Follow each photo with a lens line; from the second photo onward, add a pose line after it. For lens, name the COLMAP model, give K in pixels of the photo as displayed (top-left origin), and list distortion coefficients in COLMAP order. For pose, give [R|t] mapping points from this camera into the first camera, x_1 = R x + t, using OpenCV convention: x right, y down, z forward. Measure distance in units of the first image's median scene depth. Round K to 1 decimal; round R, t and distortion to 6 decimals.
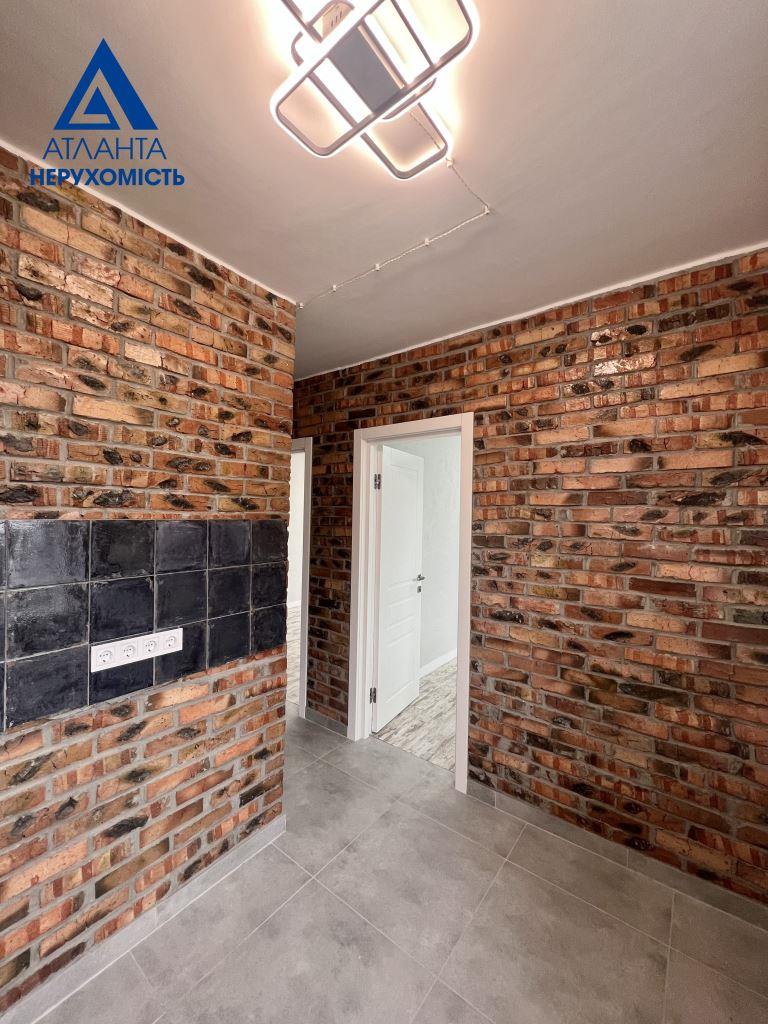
lens RADIAL K [[410.7, 0, 384.1], [0, 410.7, 514.1], [0, 0, 1]] dist [0.000806, 0.000321]
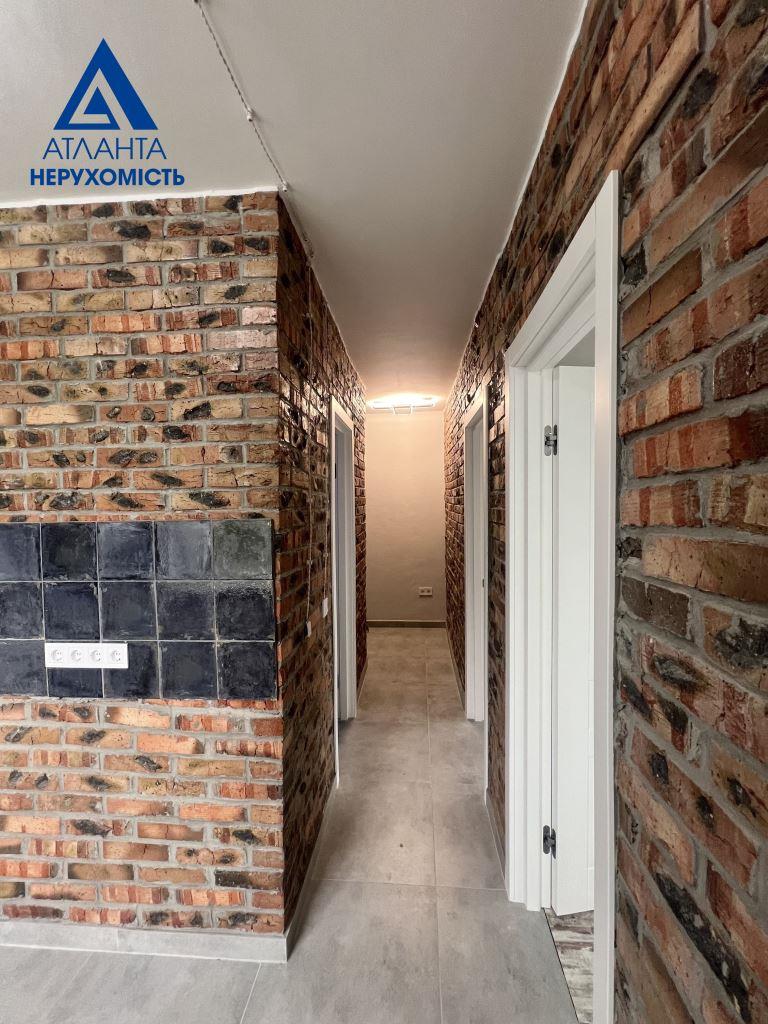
lens RADIAL K [[410.7, 0, 386.2], [0, 410.7, 514.4], [0, 0, 1]] dist [0.000806, 0.000321]
pose [[0.547833, 0.005617, -0.836569, 0.551838], [0.025030, 0.999420, 0.023101, -0.007953], [0.836213, -0.033595, 0.547374, 0.990301]]
